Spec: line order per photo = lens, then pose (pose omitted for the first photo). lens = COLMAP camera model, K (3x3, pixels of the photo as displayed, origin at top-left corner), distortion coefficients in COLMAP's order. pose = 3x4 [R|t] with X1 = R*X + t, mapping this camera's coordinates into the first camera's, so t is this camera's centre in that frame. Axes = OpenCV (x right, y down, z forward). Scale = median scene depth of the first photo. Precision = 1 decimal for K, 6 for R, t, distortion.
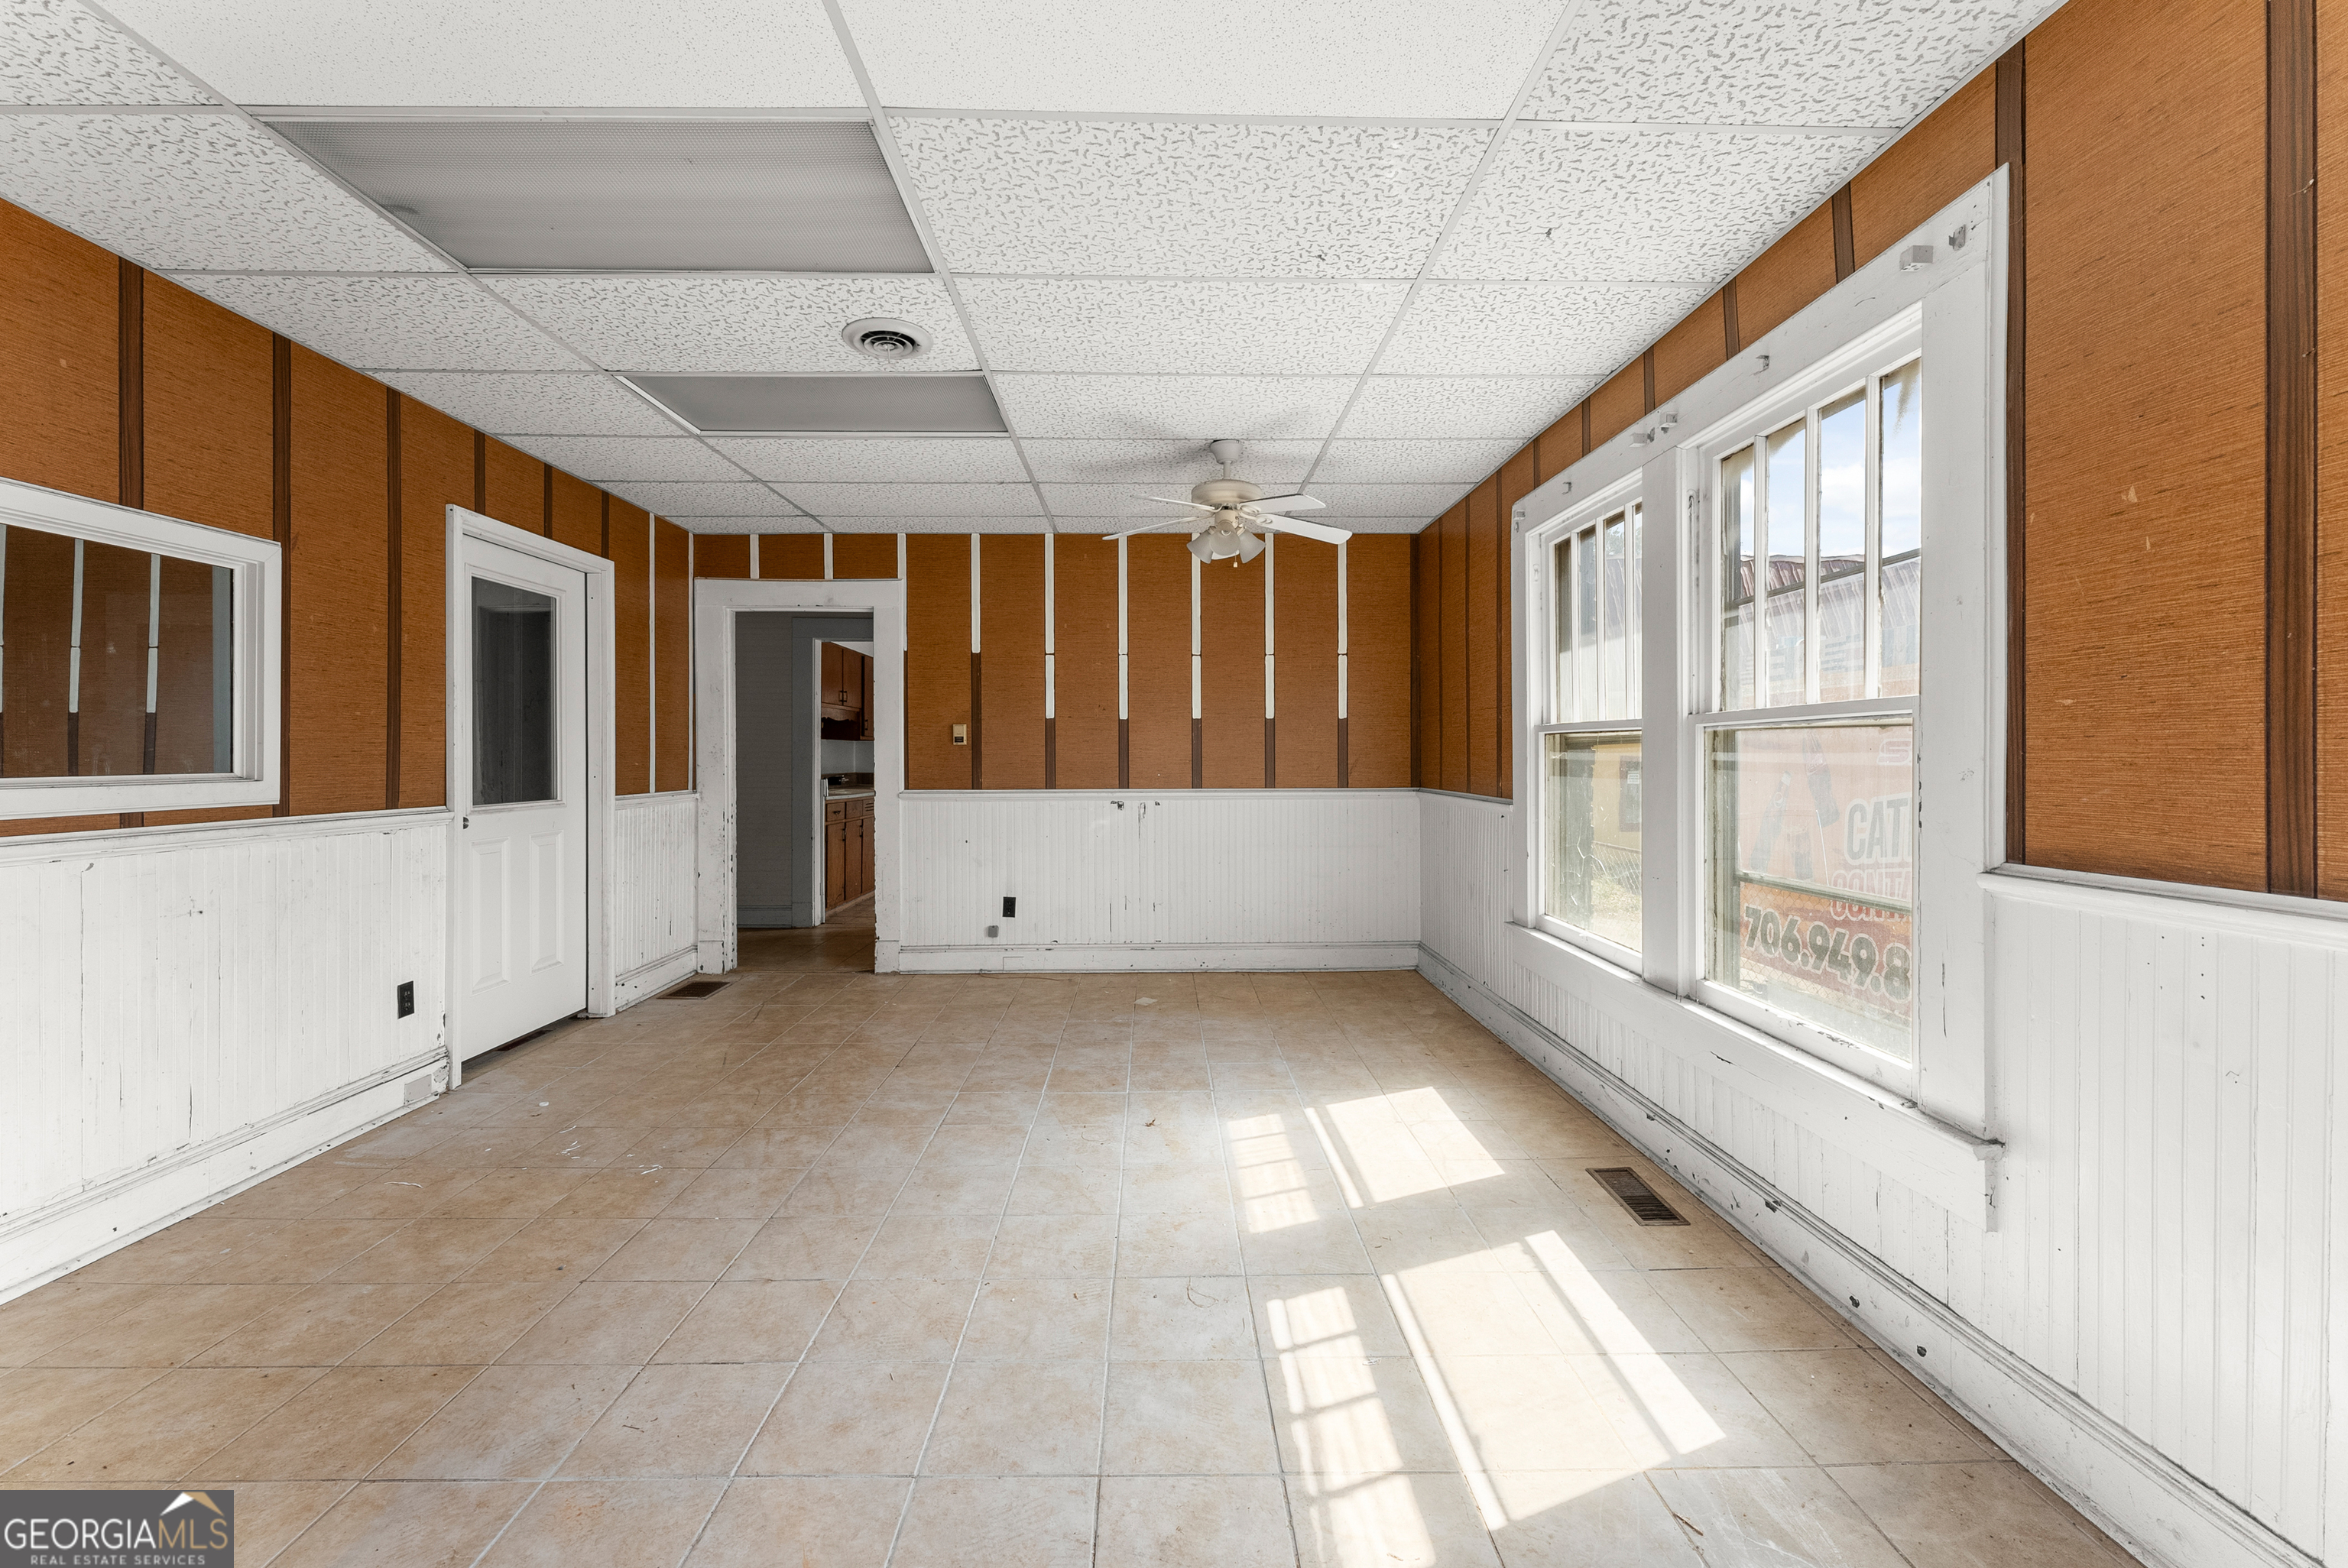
lens RADIAL K [[947.1, 0, 1176.6], [0, 947.1, 759.9], [0, 0, 1]] dist [0.001640, -0.000065]
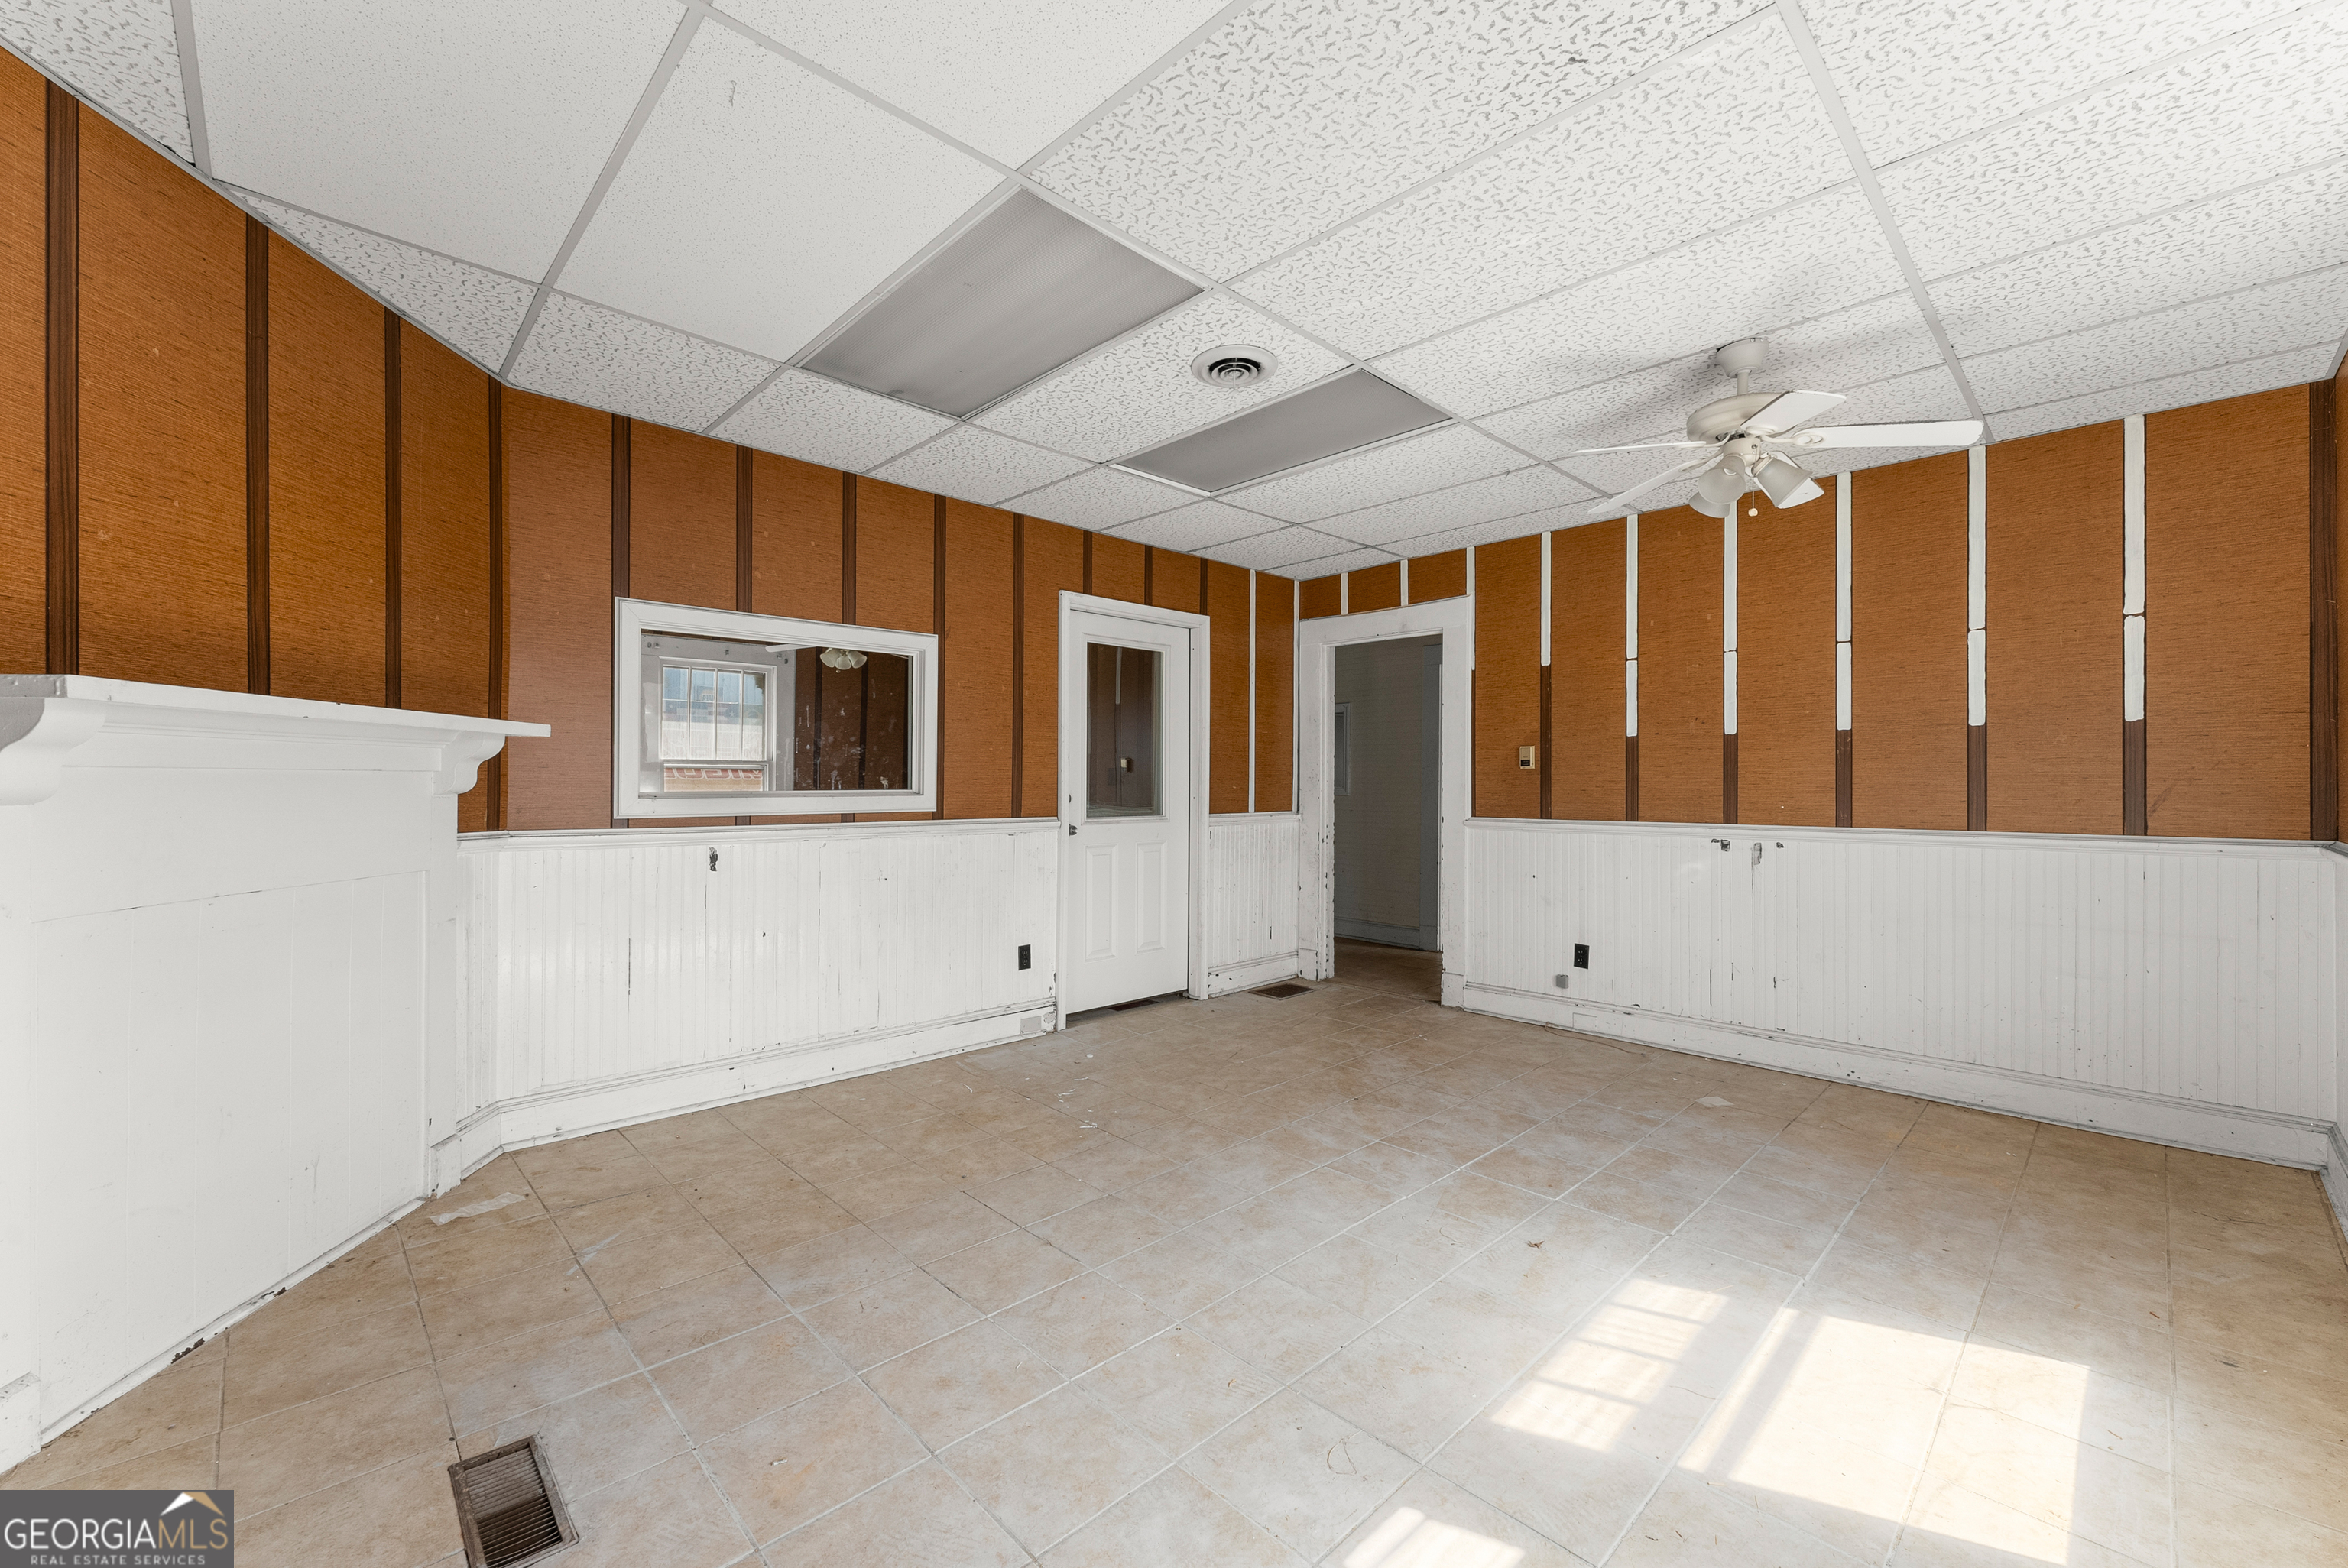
lens RADIAL K [[944.5, 0, 1175.4], [0, 944.5, 779.2], [0, 0, 1]] dist [0.001264, 0.000129]
pose [[0.681271, 0.000542, -0.732031, 0.326406], [-0.006781, 0.999961, -0.005571, 0.001922], [0.732000, 0.008759, 0.681249, 0.225469]]
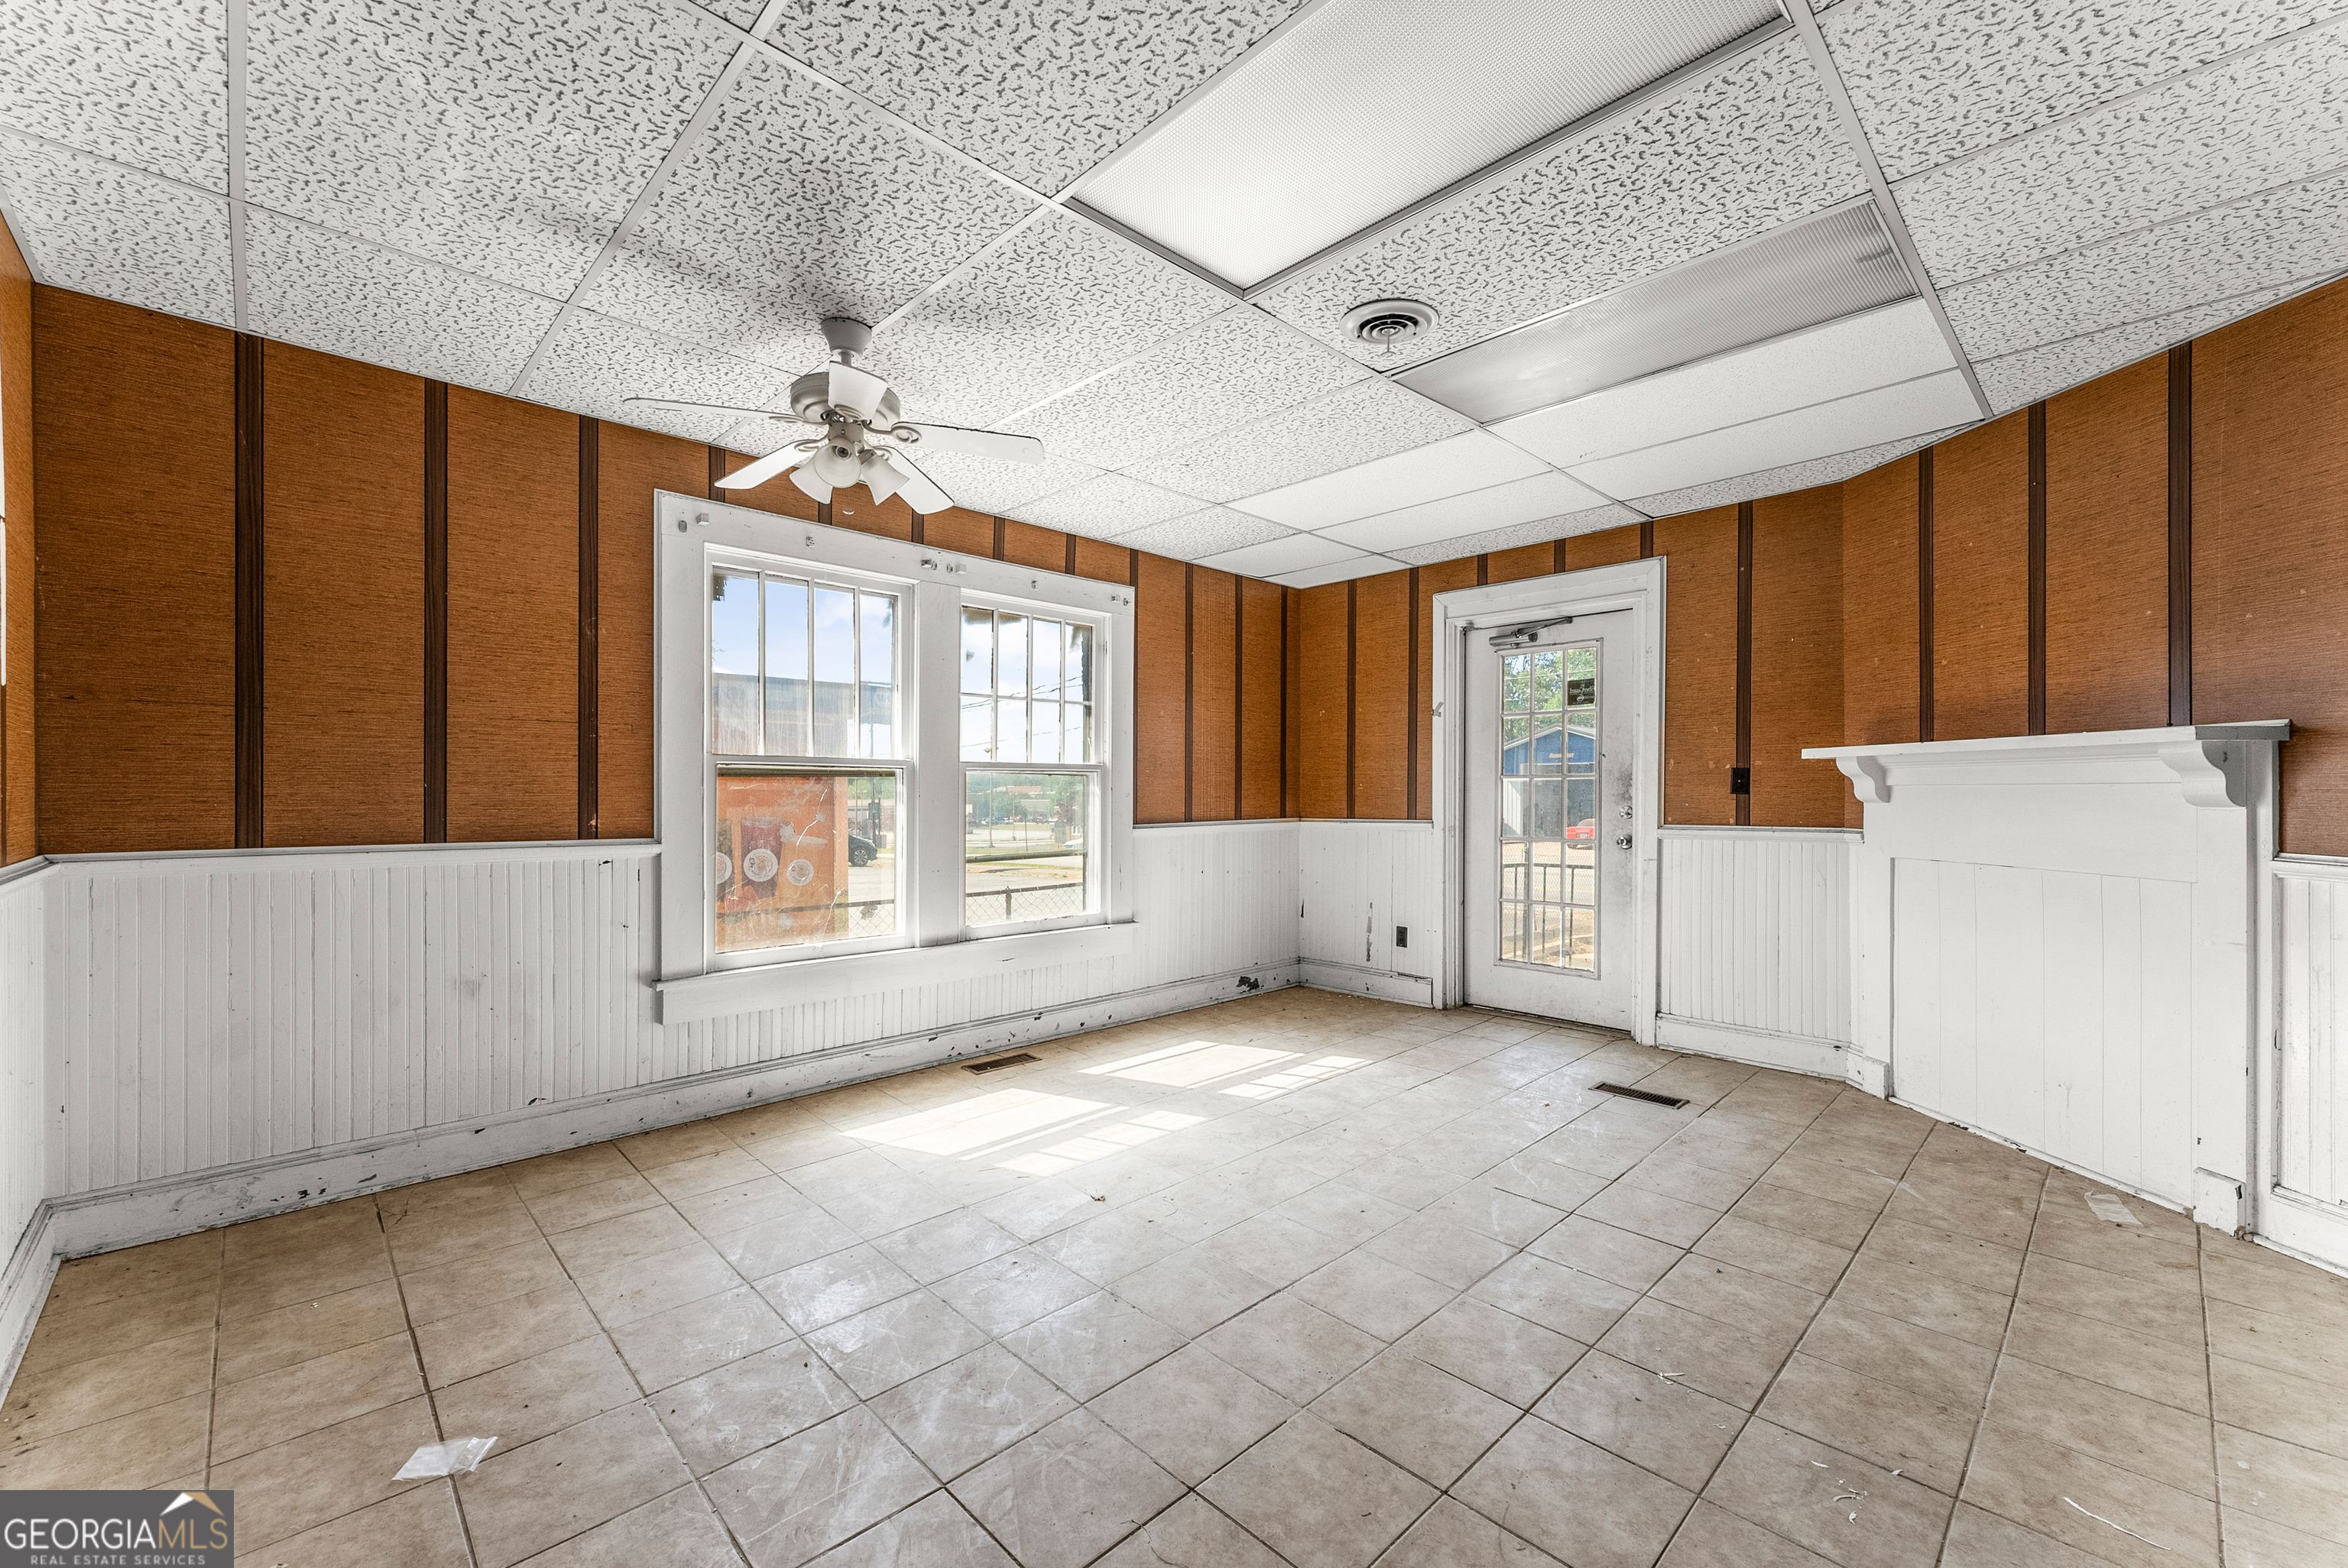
lens RADIAL K [[959.3, 0, 1161.3], [0, 959.3, 789.8], [0, 0, 1]] dist [0.001190, 0.000041]
pose [[-0.673992, -0.000381, 0.738739, -0.691003], [0.001748, 0.999996, 0.002110, -0.002494], [-0.738737, 0.002713, -0.673989, 1.474841]]
